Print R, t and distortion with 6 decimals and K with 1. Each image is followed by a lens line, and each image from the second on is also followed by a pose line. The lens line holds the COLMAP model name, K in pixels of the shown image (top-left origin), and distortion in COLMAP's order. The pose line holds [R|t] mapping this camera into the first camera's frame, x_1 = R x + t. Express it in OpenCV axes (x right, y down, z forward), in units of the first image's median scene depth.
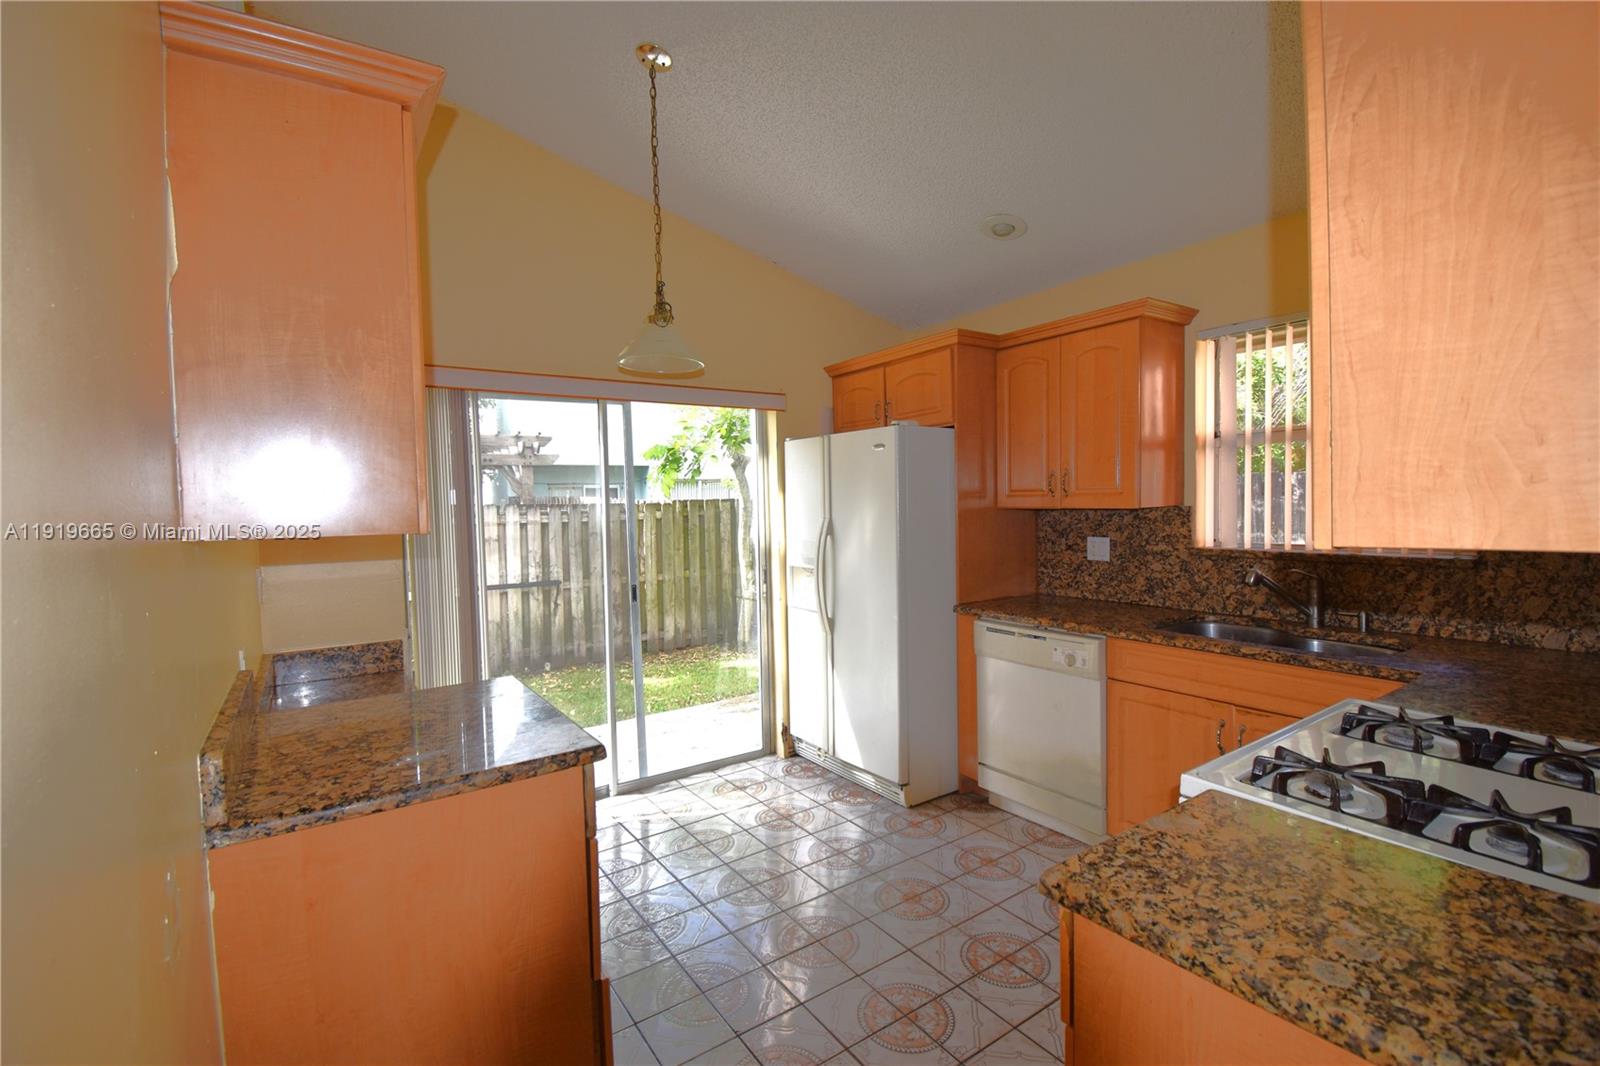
lens RADIAL K [[717.5, 0, 800.0], [0, 717.5, 533.0], [0, 0, 1]] dist [0.023589, -0.028862]
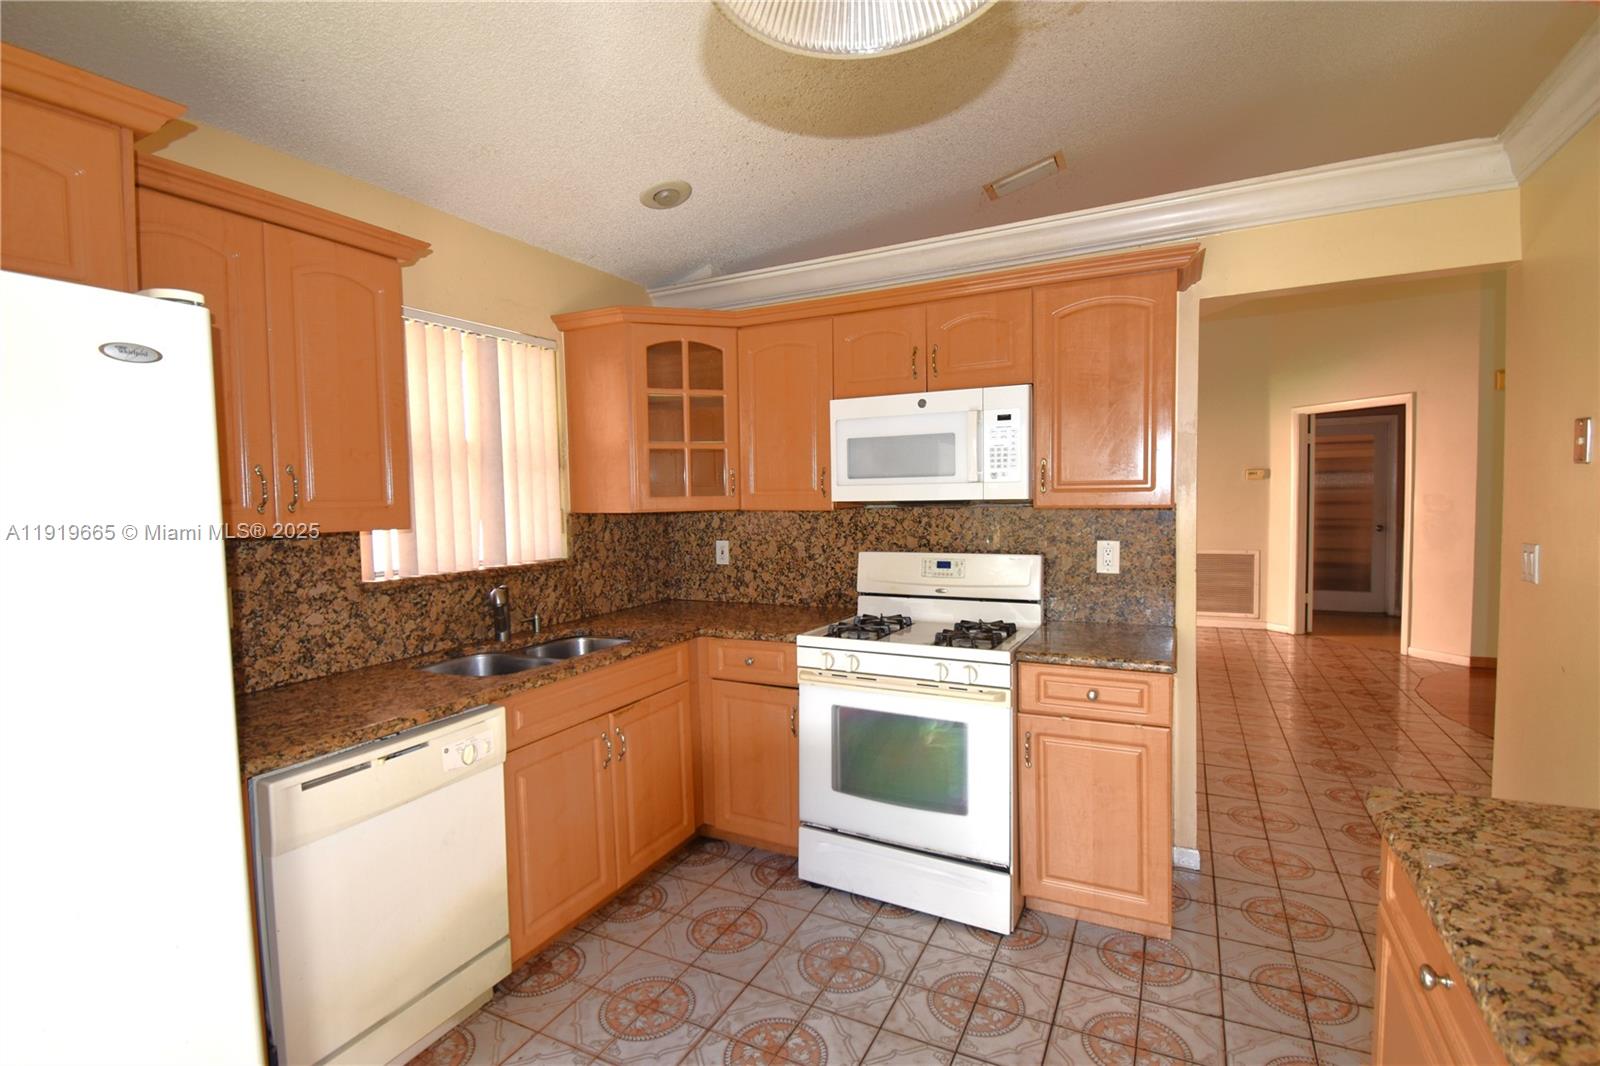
lens RADIAL K [[717.5, 0, 800.0], [0, 717.5, 533.0], [0, 0, 1]] dist [0.023589, -0.028862]
pose [[-0.467154, -0.009320, 0.884127, -0.322312], [0.075474, 0.995874, 0.050377, -0.034141], [-0.880949, 0.090263, -0.464523, 0.937724]]
